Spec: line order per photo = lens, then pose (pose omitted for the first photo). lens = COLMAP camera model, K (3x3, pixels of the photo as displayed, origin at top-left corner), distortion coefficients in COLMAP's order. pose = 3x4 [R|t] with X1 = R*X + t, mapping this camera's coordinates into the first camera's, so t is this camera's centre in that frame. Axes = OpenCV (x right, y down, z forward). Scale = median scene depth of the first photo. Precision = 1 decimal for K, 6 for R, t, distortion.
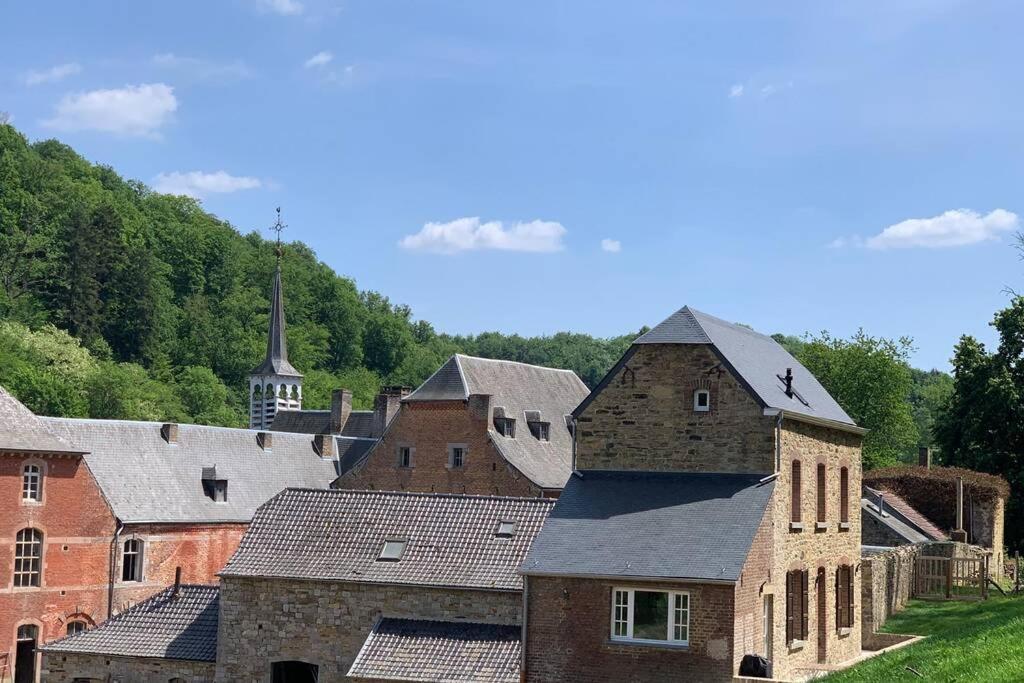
lens RADIAL K [[1853.0, 0, 512.0], [0, 1853.0, 341.5], [0, 0, 1]] dist [0.011268, 0.244610]
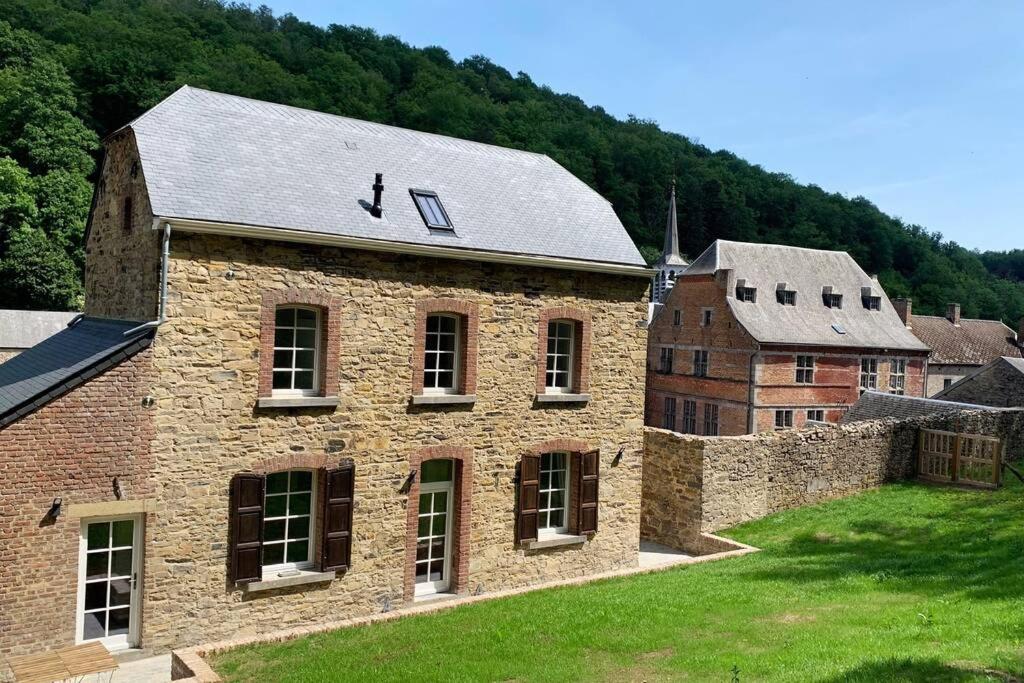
lens RADIAL K [[915.1, 0, 512.0], [0, 915.1, 341.5], [0, 0, 1]] dist [0.165247, -0.480392]
pose [[0.857892, 0.018904, -0.513483, 0.225857], [0.023365, 0.996854, 0.075738, 0.031667], [0.513299, -0.076973, 0.854751, 0.442449]]
